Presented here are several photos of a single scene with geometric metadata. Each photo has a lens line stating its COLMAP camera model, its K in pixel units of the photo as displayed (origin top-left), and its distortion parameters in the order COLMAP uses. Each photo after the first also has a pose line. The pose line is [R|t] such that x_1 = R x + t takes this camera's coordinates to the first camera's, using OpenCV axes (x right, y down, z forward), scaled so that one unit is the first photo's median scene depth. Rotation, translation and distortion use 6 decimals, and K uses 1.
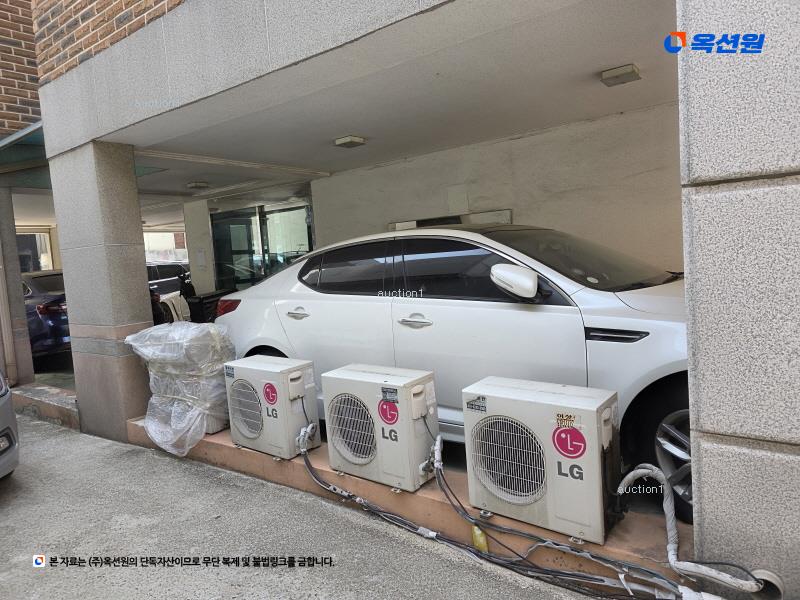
lens RADIAL K [[530.9, 0, 400.0], [0, 530.9, 300.0], [0, 0, 1]] dist [0.075248, -0.064140]
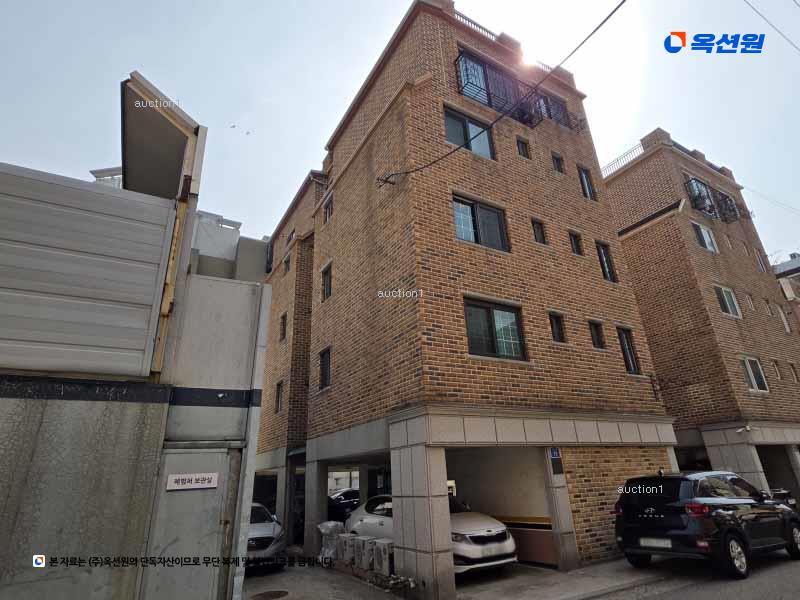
lens RADIAL K [[440.6, 0, 400.0], [0, 440.6, 300.0], [0, 0, 1]] dist [0.006044, 0.000561]
pose [[0.928815, -0.118323, -0.351144, 1.045097], [-0.045796, 0.903724, -0.425659, -0.048494], [0.367702, 0.411439, 0.833974, -1.592076]]
